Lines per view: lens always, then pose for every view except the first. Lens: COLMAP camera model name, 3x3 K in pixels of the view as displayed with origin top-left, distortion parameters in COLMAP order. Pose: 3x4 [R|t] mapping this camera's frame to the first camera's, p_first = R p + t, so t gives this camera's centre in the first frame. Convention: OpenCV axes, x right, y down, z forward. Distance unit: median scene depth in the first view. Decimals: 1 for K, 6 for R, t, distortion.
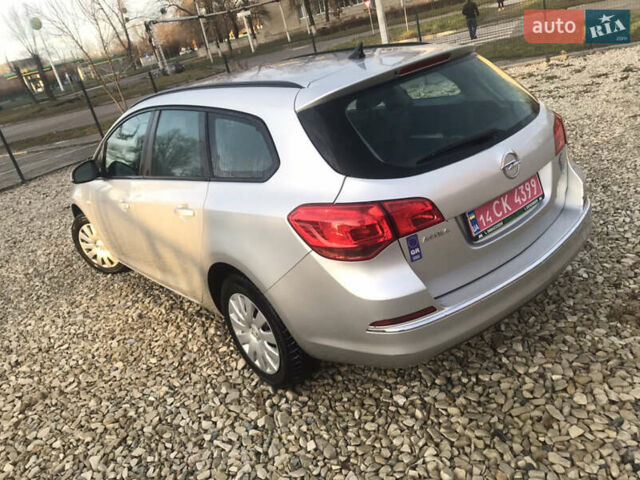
lens RADIAL K [[504.7, 0, 320.0], [0, 504.7, 240.0], [0, 0, 1]] dist [0.000454, -0.003223]
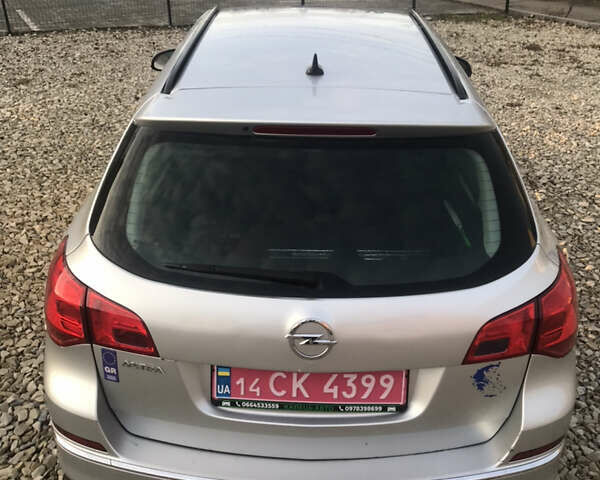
lens RADIAL K [[626.1, 0, 300.0], [0, 626.1, 240.0], [0, 0, 1]] dist [0.034025, -0.013696]
pose [[0.755737, 0.484069, -0.441066, 0.606164], [-0.413716, 0.874997, 0.251434, -0.415579], [0.507643, -0.007542, 0.861535, 0.305473]]
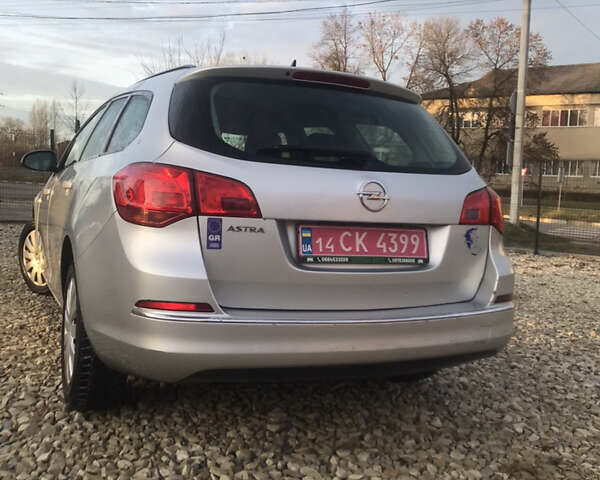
lens RADIAL K [[626.1, 0, 300.0], [0, 626.1, 240.0], [0, 0, 1]] dist [0.034025, -0.013696]
pose [[0.933762, 0.288875, -0.211283, 0.473146], [-0.335383, 0.912347, -0.234822, 0.195204], [0.124929, 0.290128, 0.948798, 0.005732]]
